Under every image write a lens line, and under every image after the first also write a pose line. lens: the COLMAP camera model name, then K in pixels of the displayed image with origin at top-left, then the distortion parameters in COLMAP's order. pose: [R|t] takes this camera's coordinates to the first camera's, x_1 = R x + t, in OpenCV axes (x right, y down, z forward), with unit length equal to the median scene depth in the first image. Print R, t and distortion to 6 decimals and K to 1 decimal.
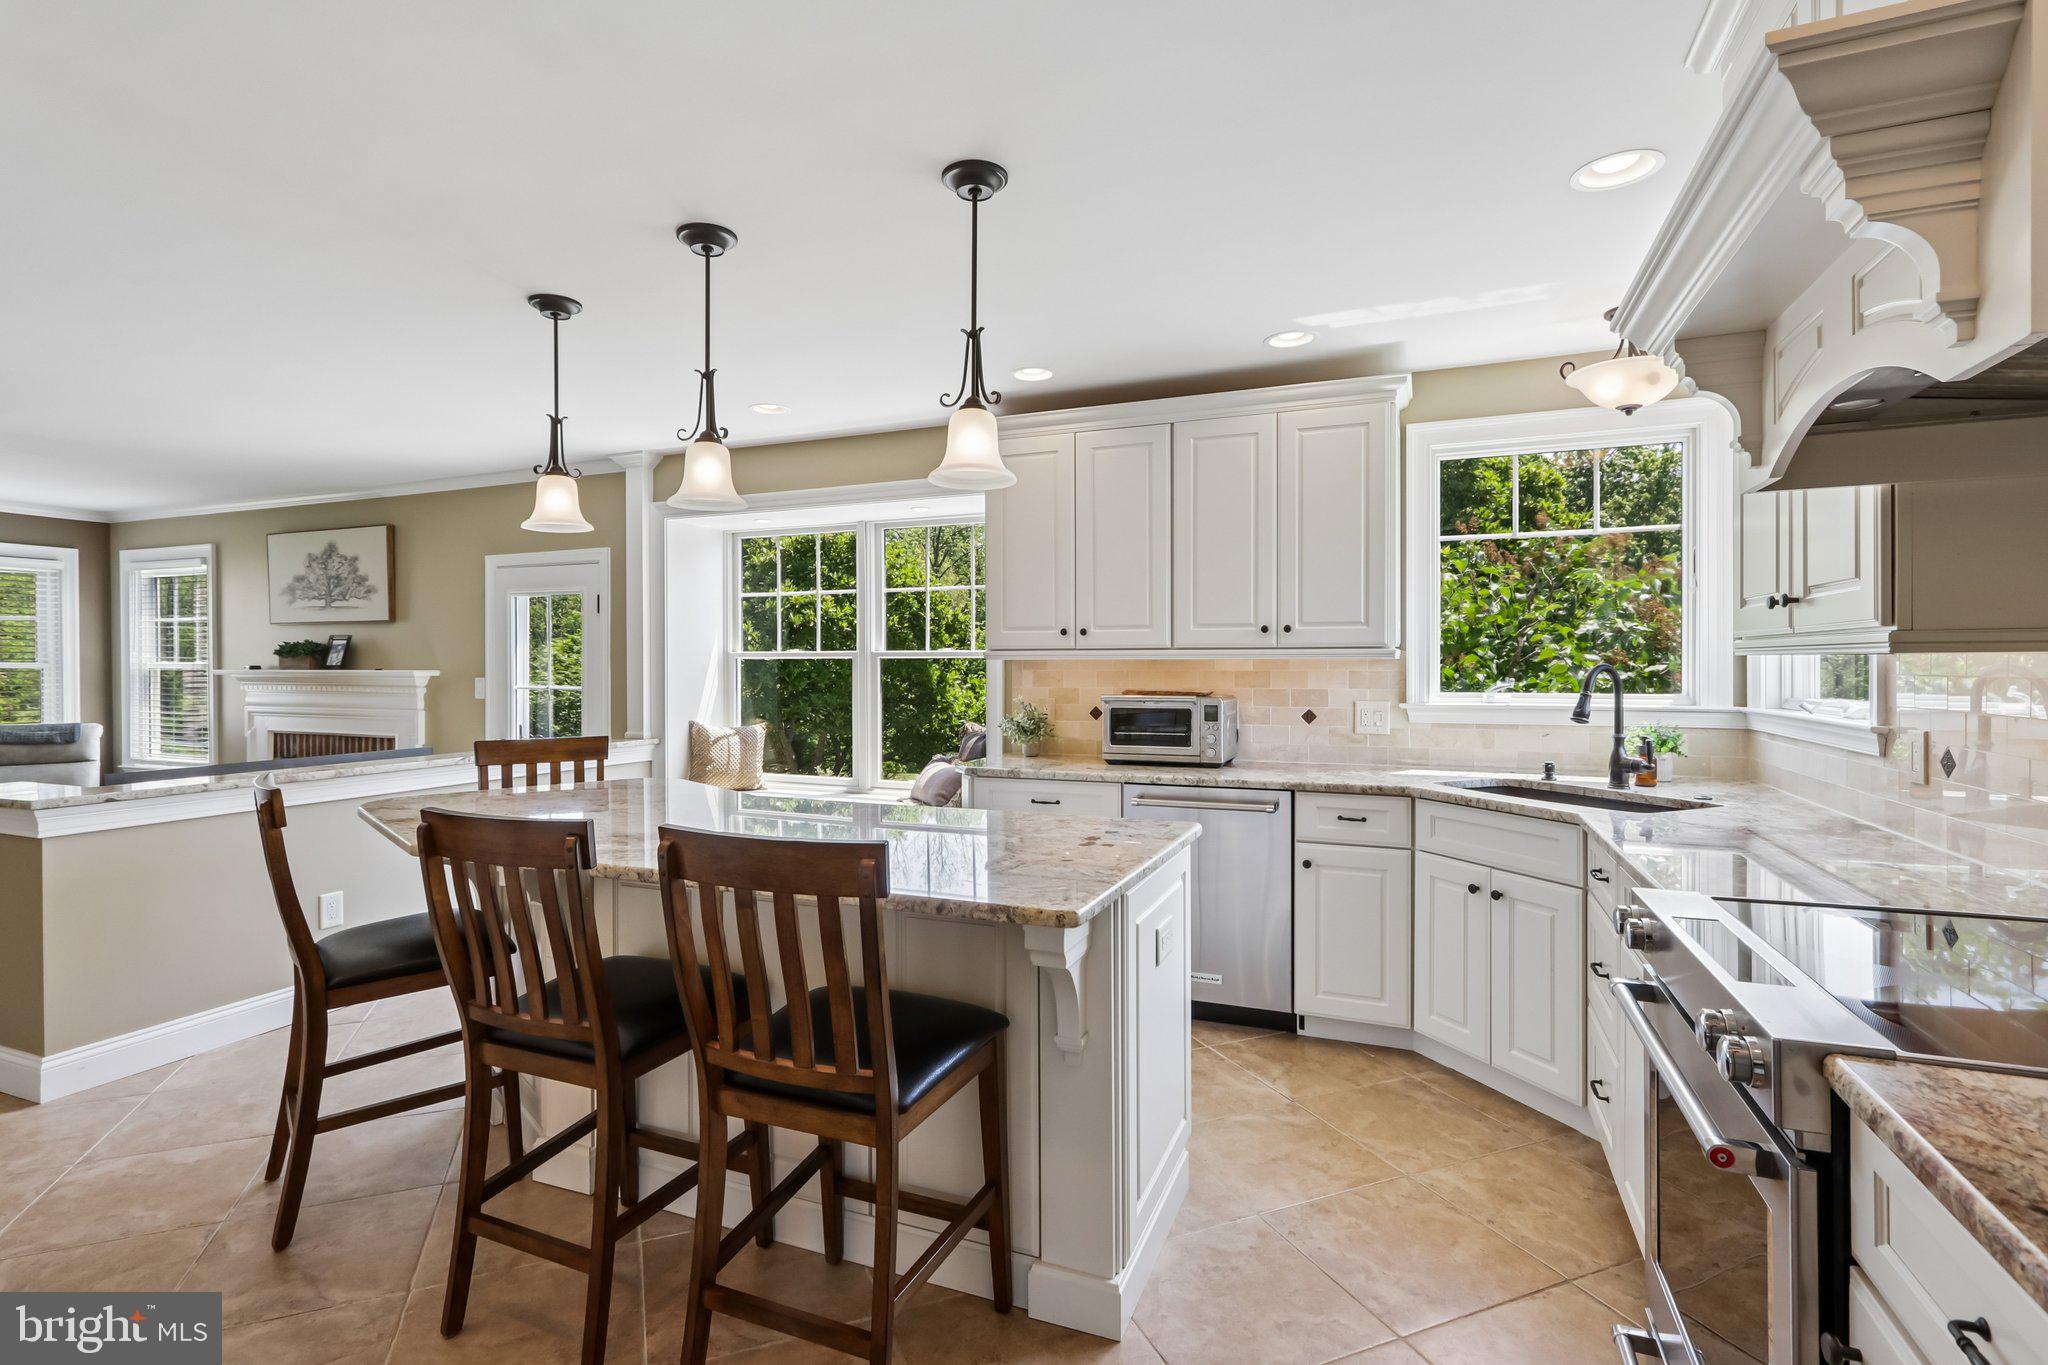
lens RADIAL K [[980.8, 0, 1018.6], [0, 980.8, 674.2], [0, 0, 1]] dist [0.009990, 0.000285]
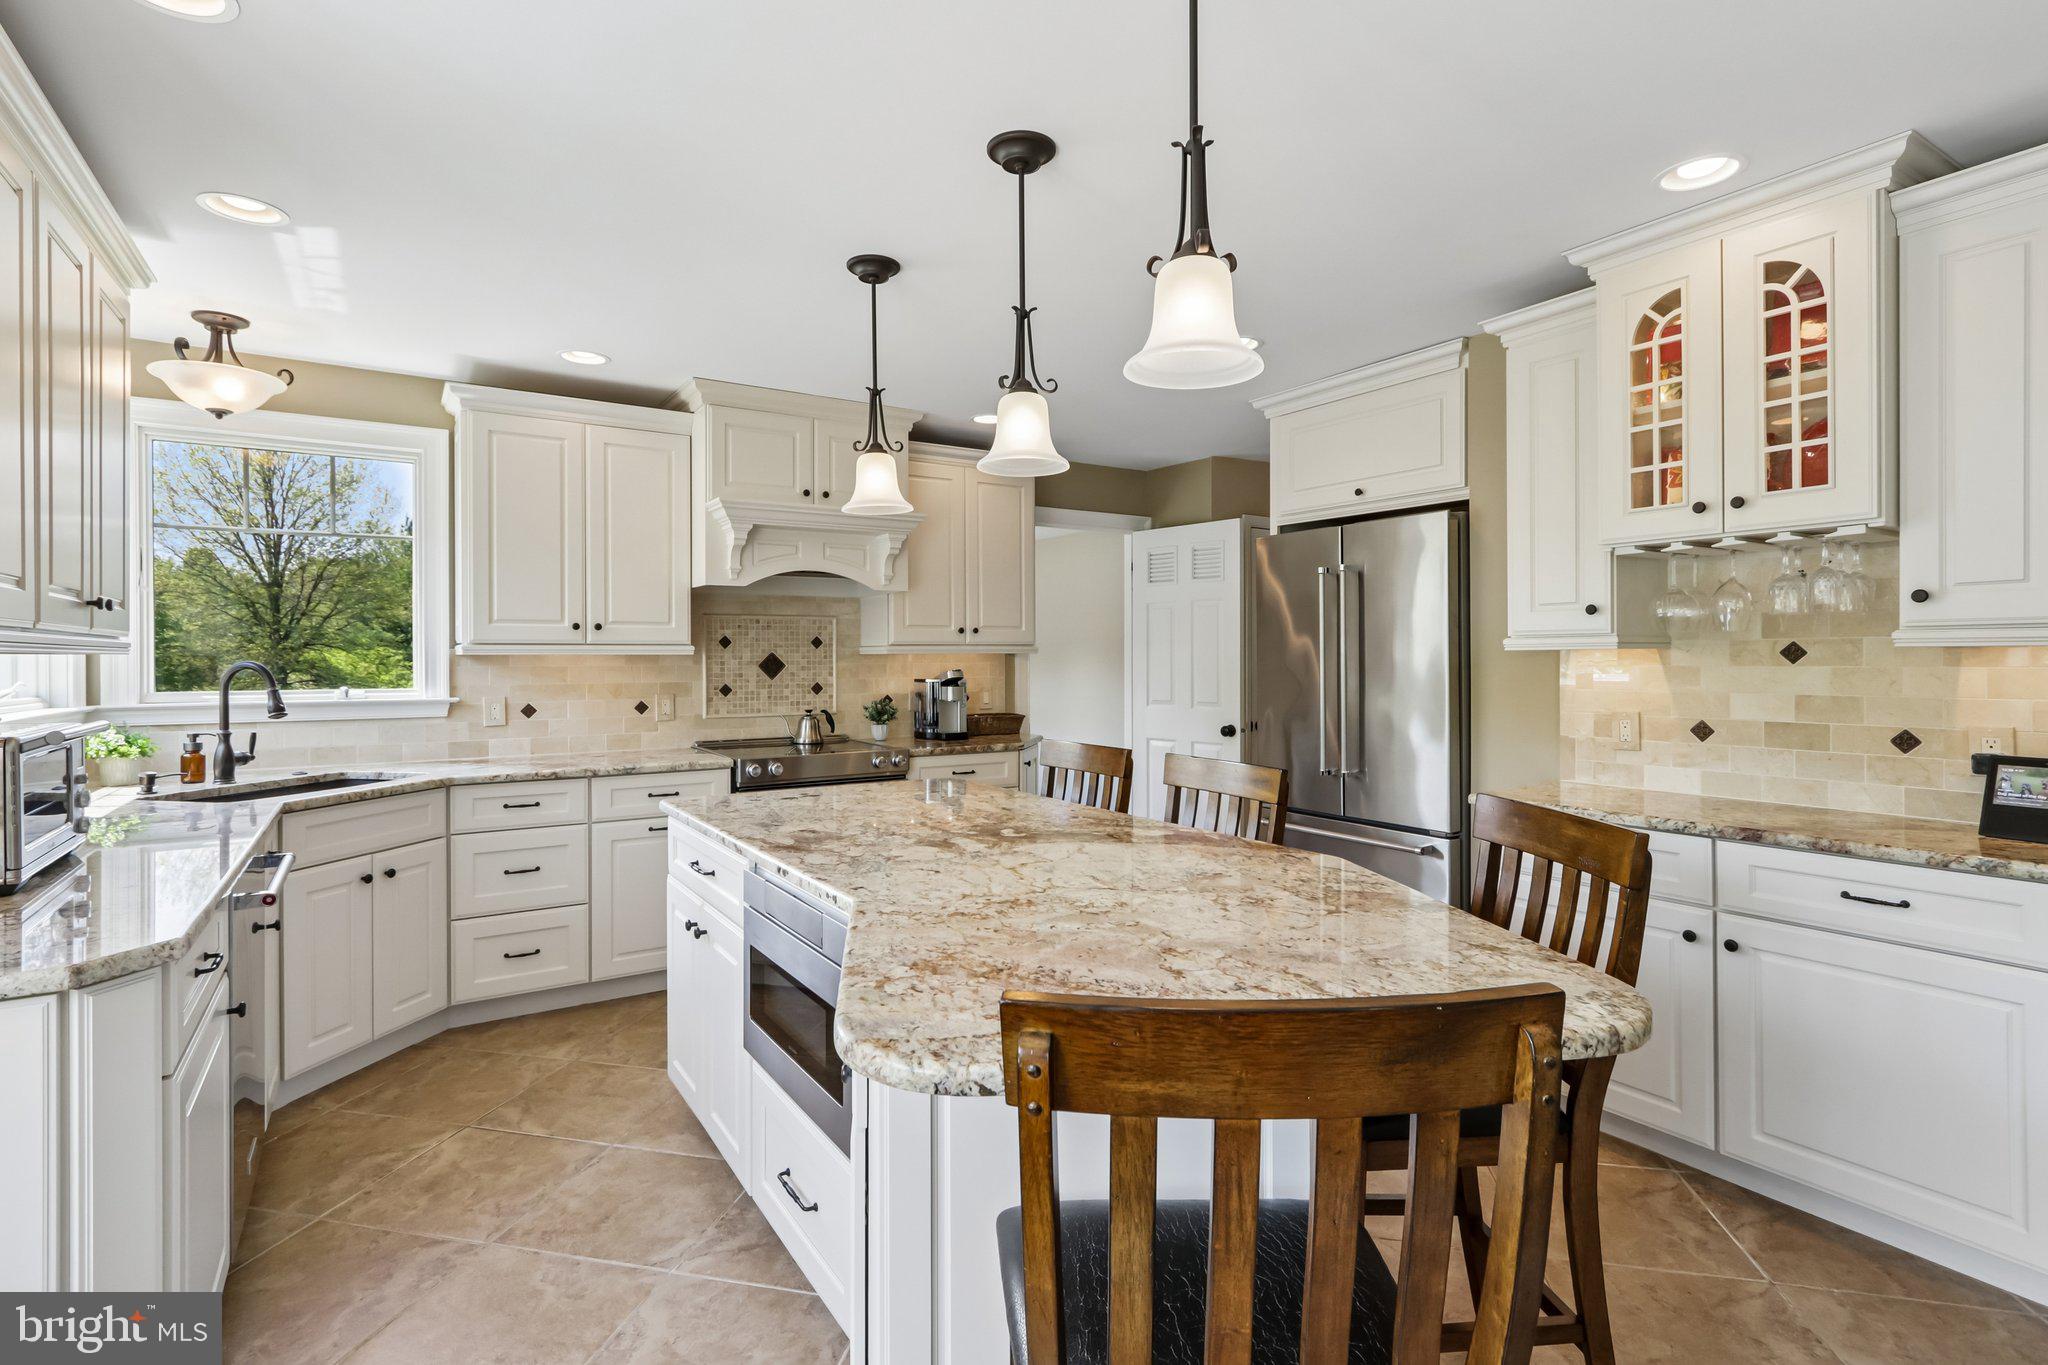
lens RADIAL K [[980.8, 0, 1022.4], [0, 980.8, 664.7], [0, 0, 1]] dist [0.009990, 0.000285]
pose [[-0.829812, 0.000643, 0.558043, -0.709310], [0.010146, 0.999851, 0.013935, -0.014244], [-0.557951, 0.017225, -0.829695, 1.525989]]
